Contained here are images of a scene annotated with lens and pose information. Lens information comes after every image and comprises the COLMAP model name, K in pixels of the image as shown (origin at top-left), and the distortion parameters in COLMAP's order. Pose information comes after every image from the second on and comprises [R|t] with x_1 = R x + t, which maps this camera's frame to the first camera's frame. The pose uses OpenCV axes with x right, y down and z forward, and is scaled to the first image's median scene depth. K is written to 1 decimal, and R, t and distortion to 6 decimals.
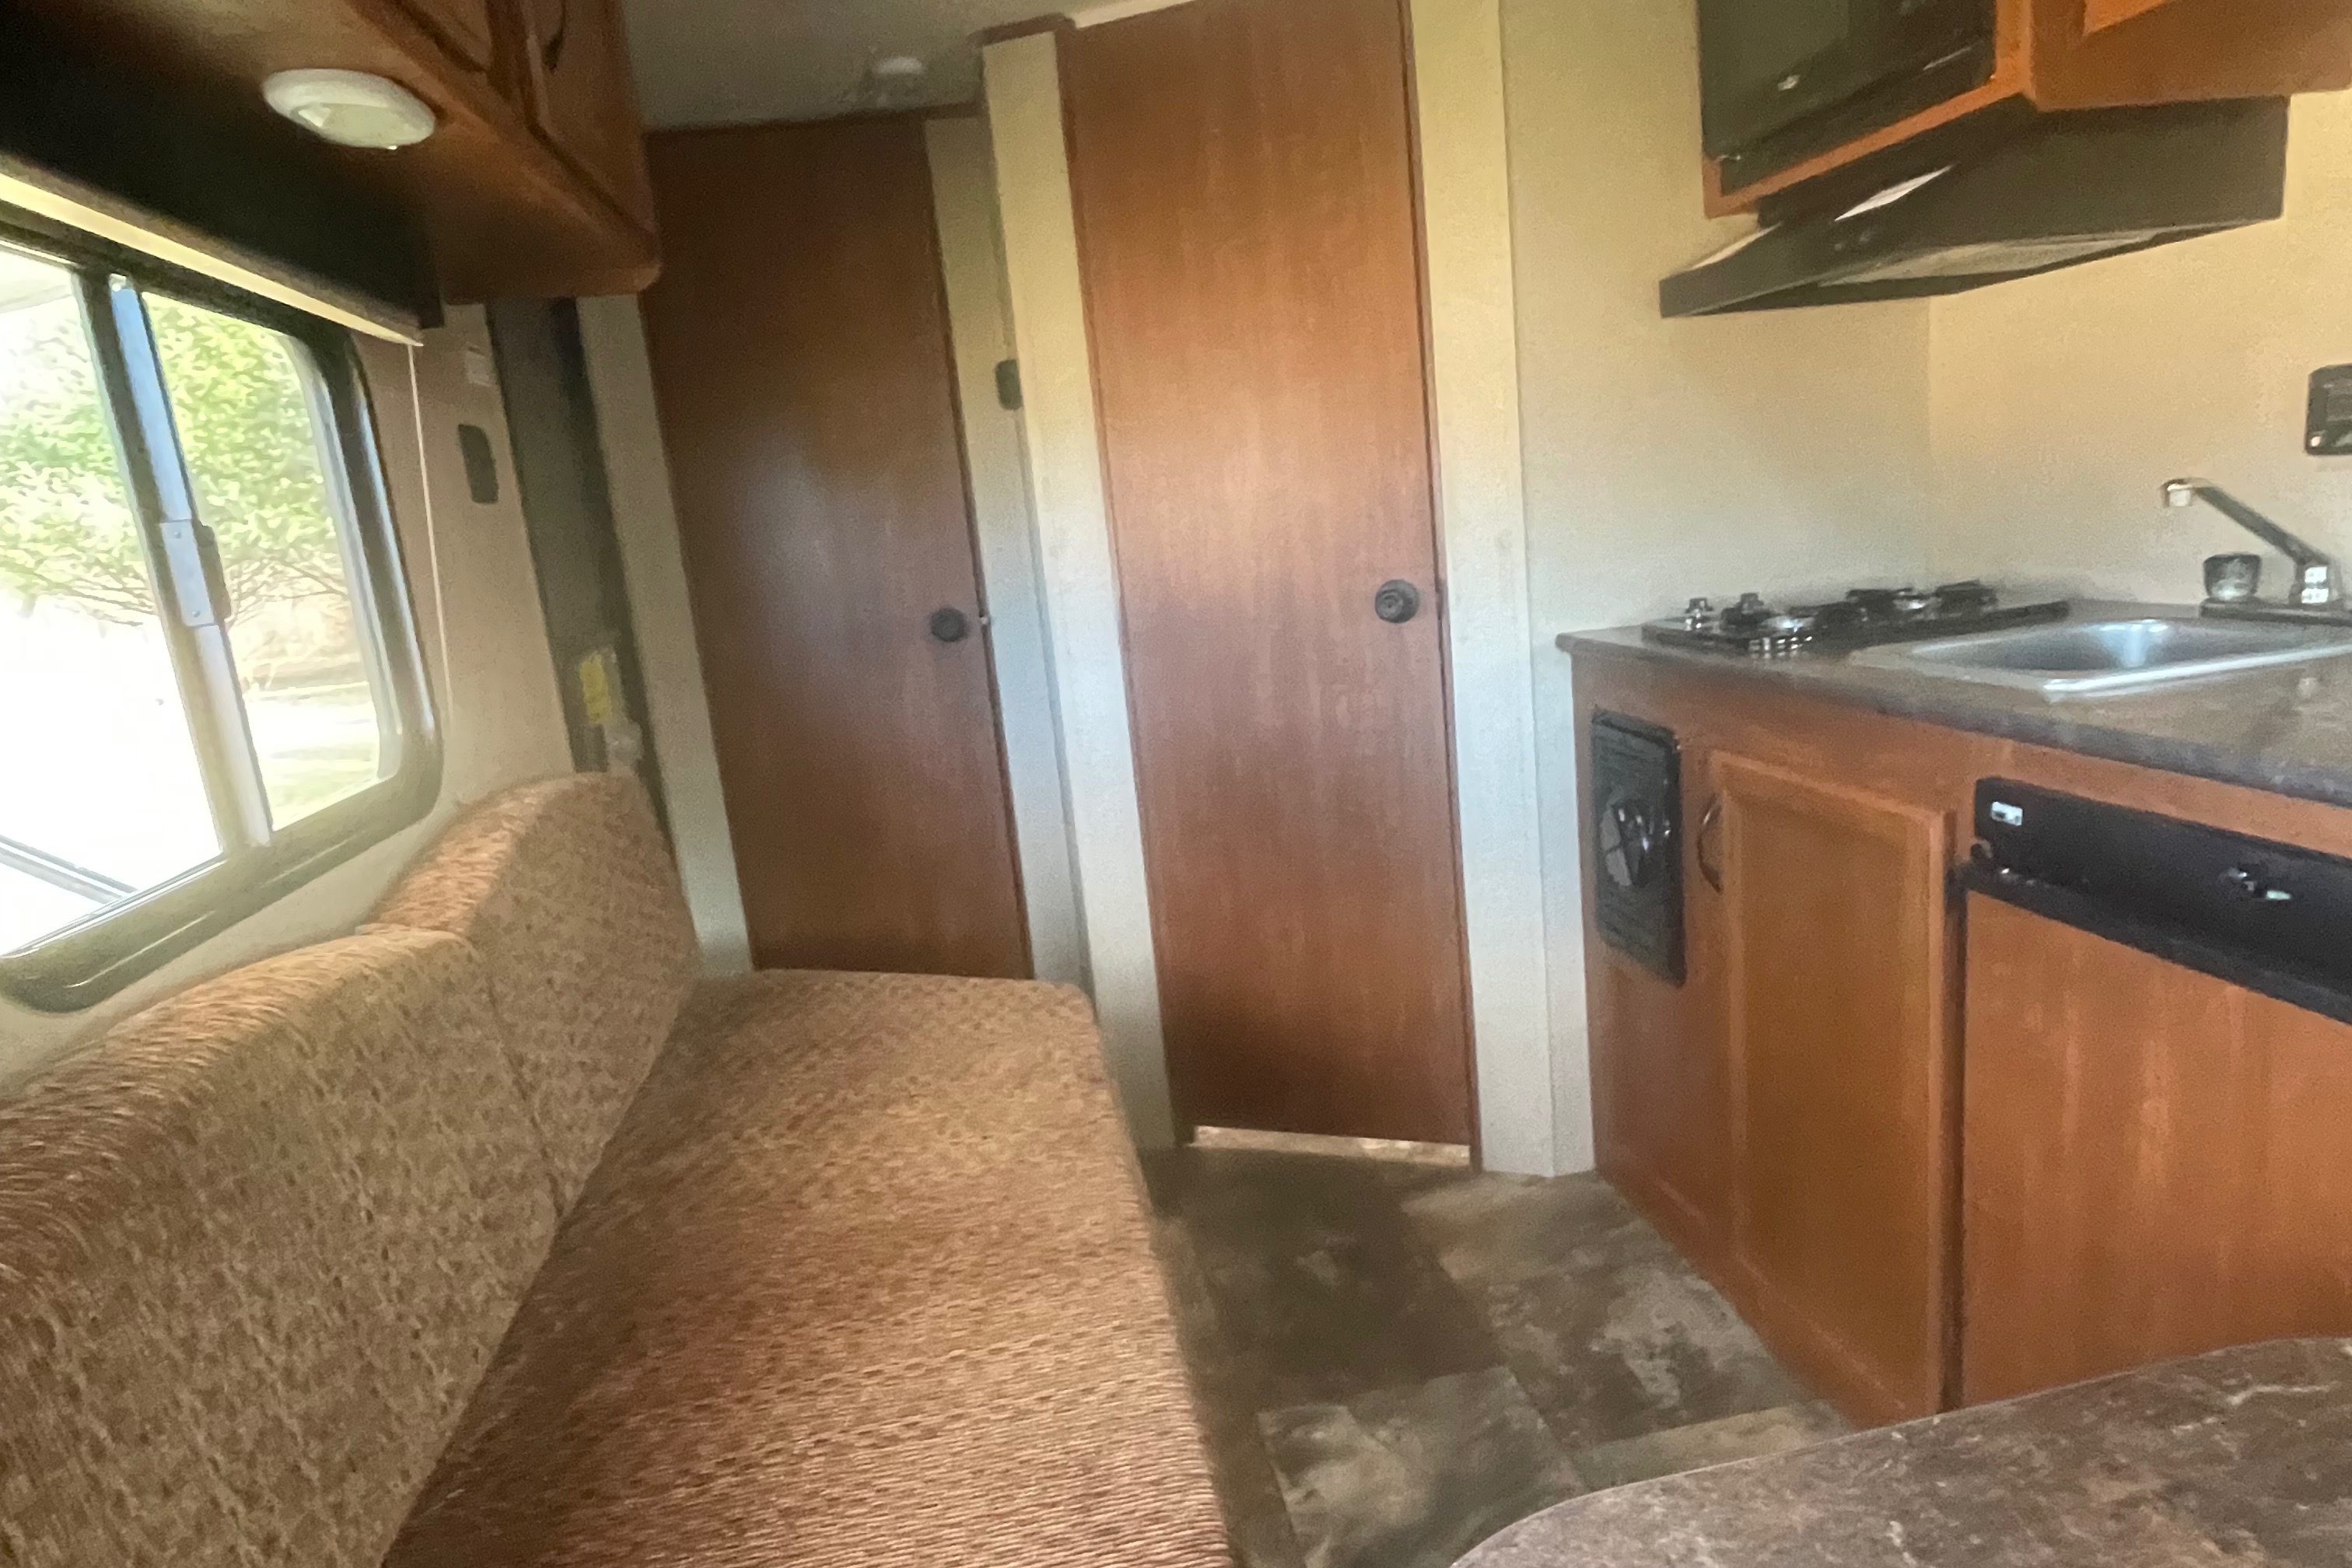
lens RADIAL K [[1386.2, 0, 1174.4], [0, 1386.2, 788.0], [0, 0, 1]] dist [0.005309, 0.001451]
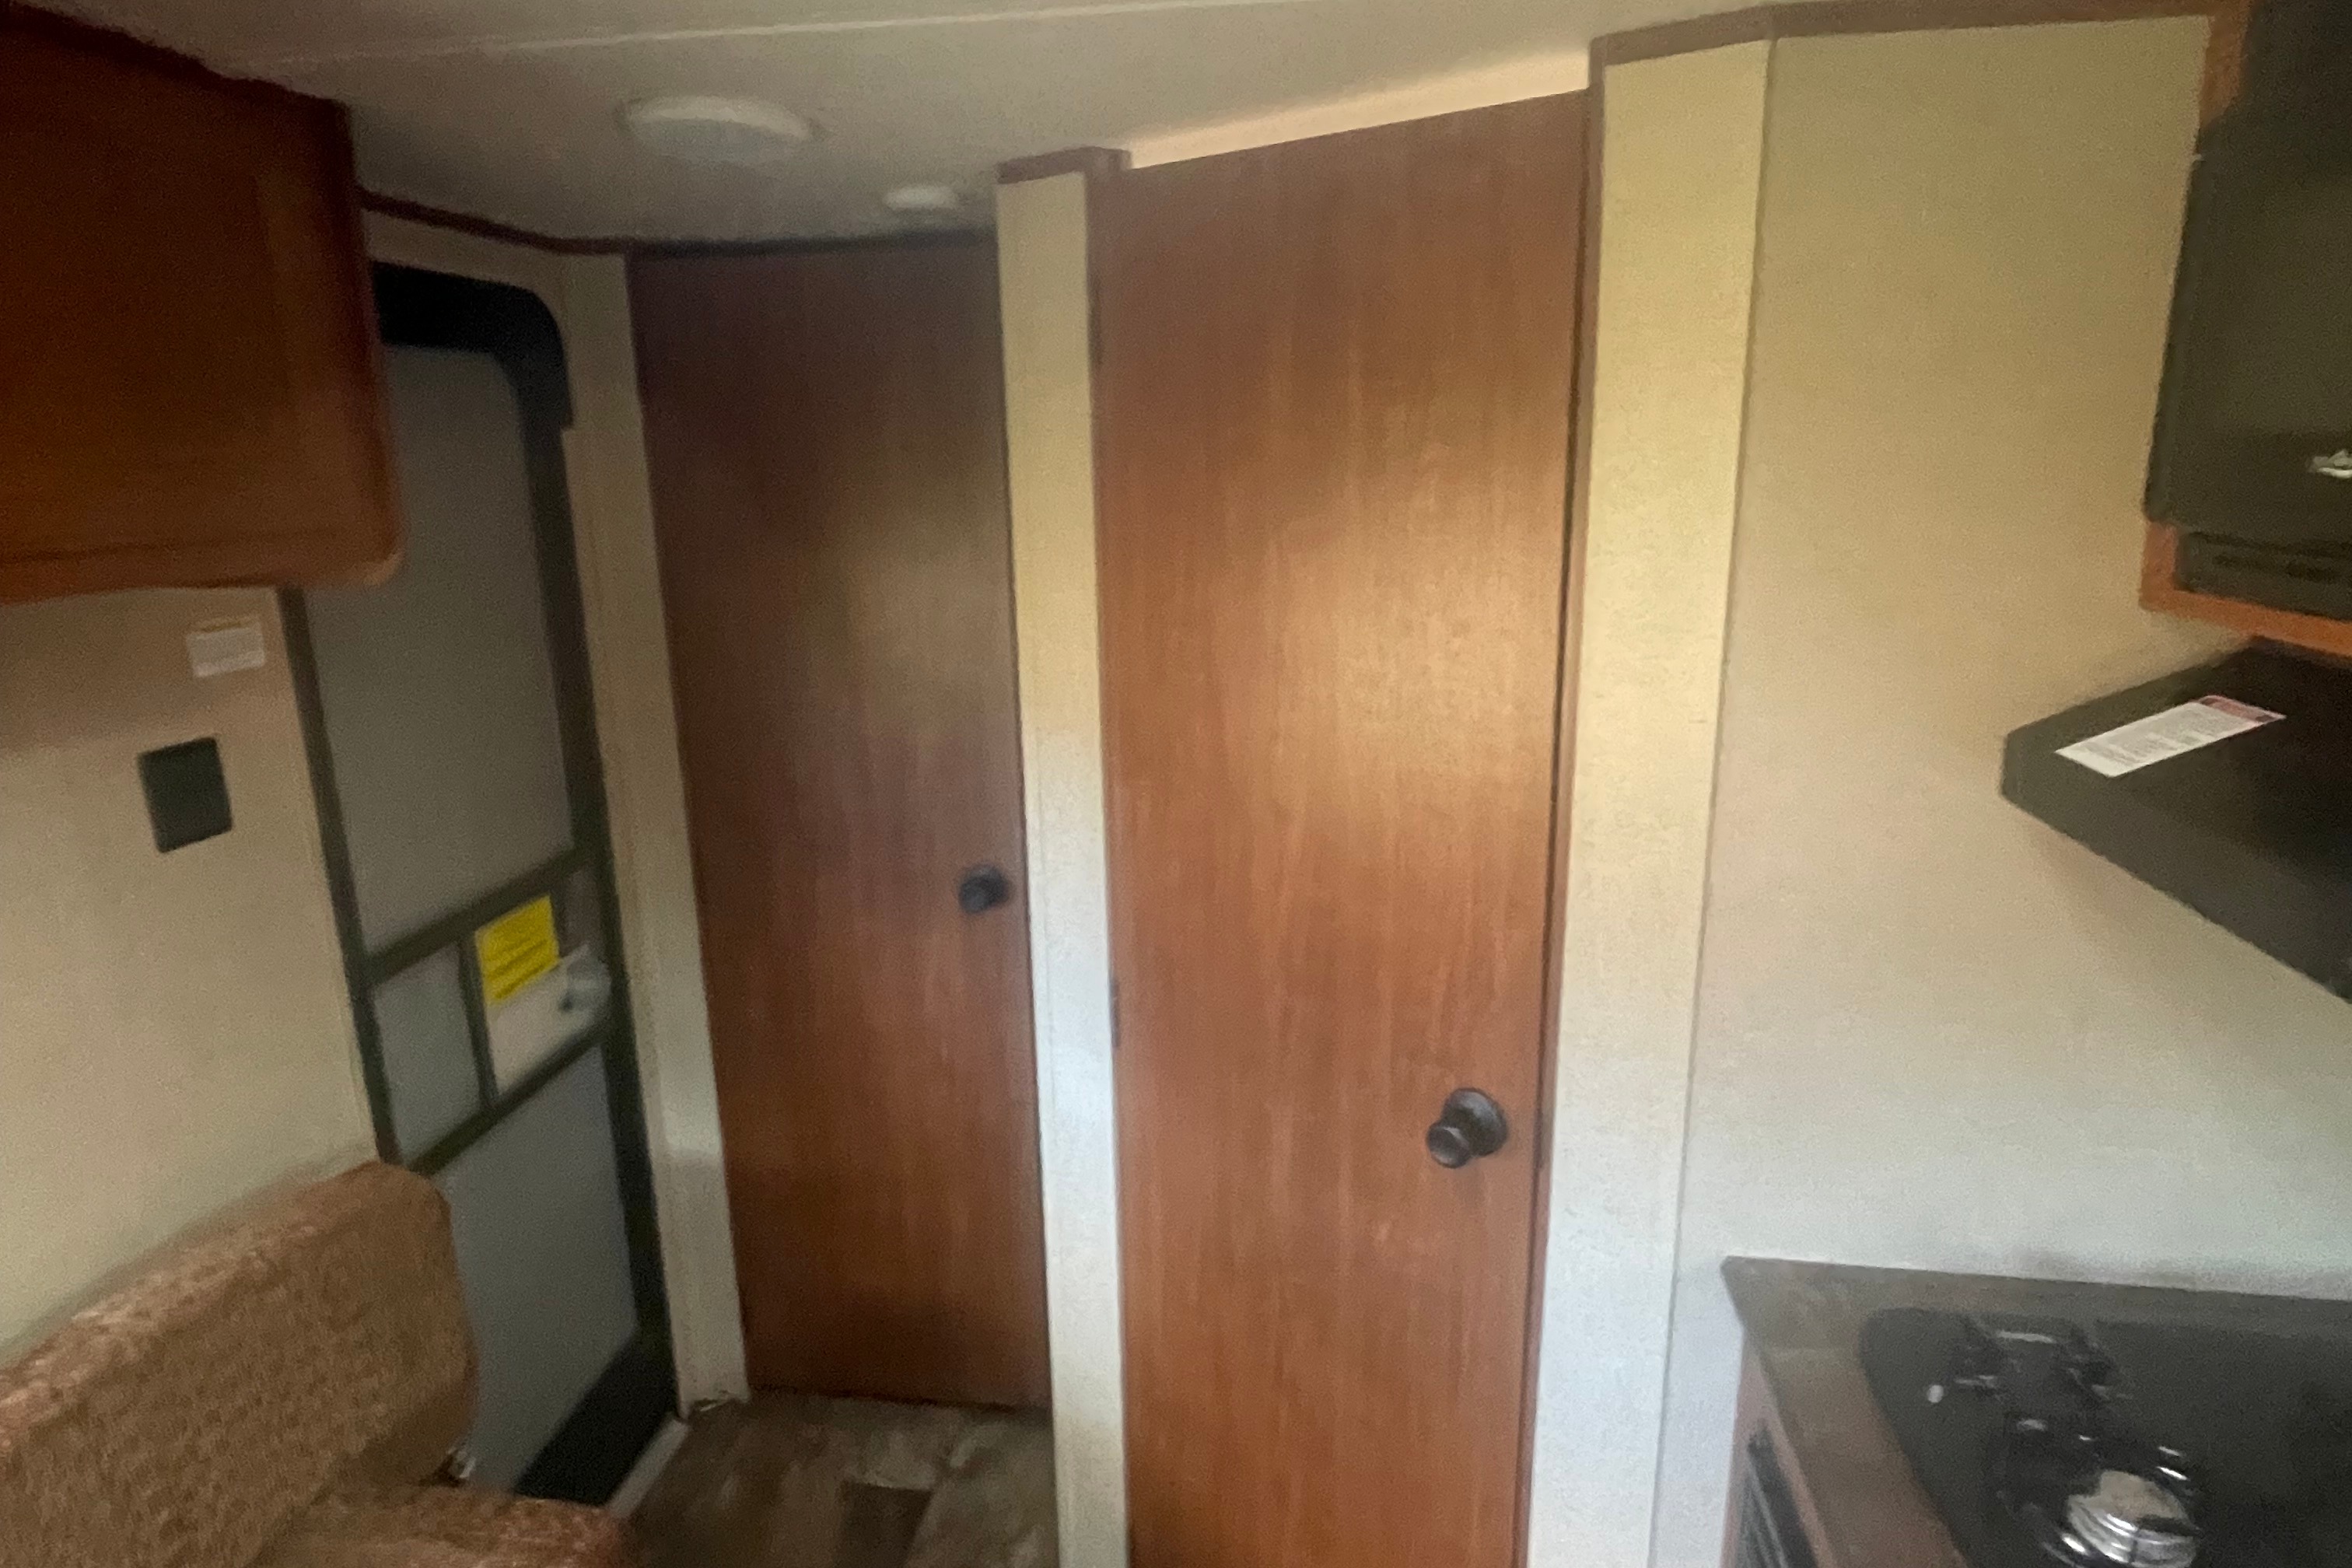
lens RADIAL K [[1386.2, 0, 1175.9], [0, 1386.2, 775.0], [0, 0, 1]] dist [0.005309, 0.001451]
pose [[0.946239, 0.158168, -0.282160, 0.186177], [-0.144573, 0.987120, 0.068508, -0.312696], [0.289362, -0.024032, 0.956918, 0.372484]]
